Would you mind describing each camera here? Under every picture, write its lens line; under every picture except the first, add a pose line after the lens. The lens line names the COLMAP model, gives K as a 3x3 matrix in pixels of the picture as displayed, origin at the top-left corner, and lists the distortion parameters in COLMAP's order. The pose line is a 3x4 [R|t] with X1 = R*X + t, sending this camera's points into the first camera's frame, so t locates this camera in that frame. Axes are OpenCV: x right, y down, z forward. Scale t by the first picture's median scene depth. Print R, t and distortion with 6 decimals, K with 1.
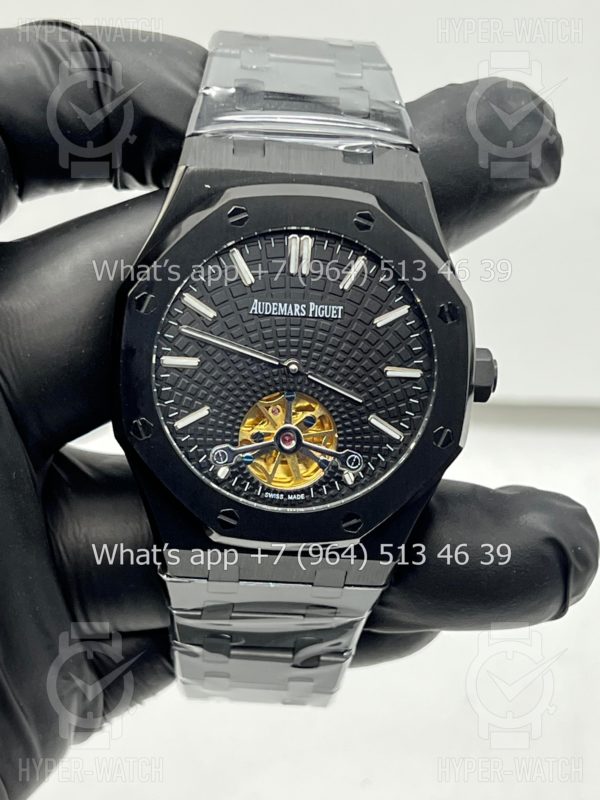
lens RADIAL K [[1891.5, 0, 306.4], [0, 1891.5, 396.3], [0, 0, 1]] dist [0.157931, 0.000000]
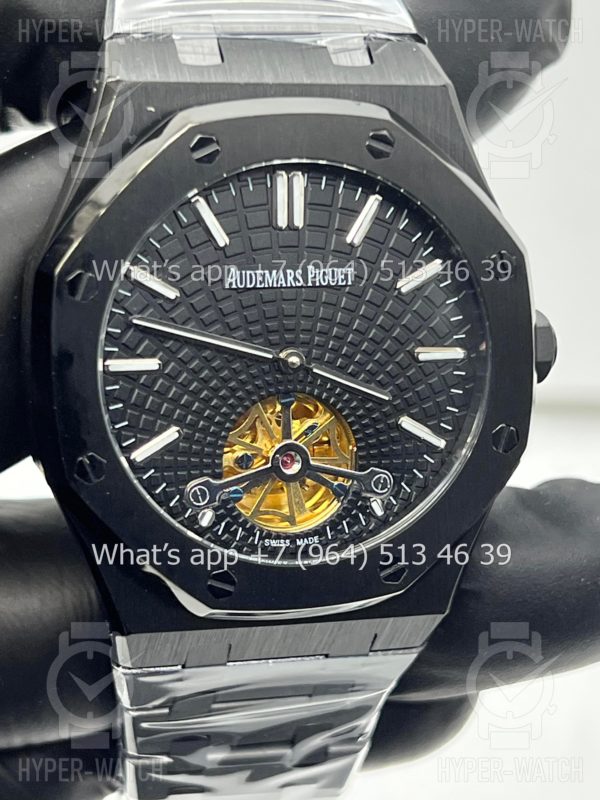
lens RADIAL K [[1891.5, 0, 301.6], [0, 1891.5, 400.9], [0, 0, 1]] dist [0.157931, 0.000000]
pose [[0.980549, -0.090523, 0.174153, -0.127165], [0.085214, 0.995648, 0.037743, -0.026296], [-0.176812, -0.022168, 0.983995, 0.304203]]
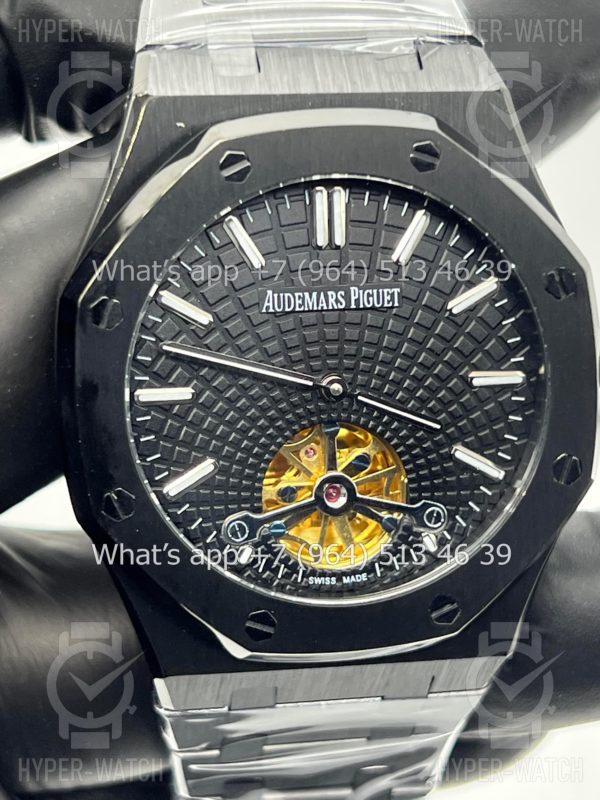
lens RADIAL K [[1891.5, 0, 291.2], [0, 1891.5, 397.7], [0, 0, 1]] dist [0.157931, 0.000000]
pose [[0.992673, -0.098032, 0.070634, -0.069073], [0.095462, 0.994673, 0.038892, -0.038698], [-0.074070, -0.031864, 0.996744, 0.338649]]
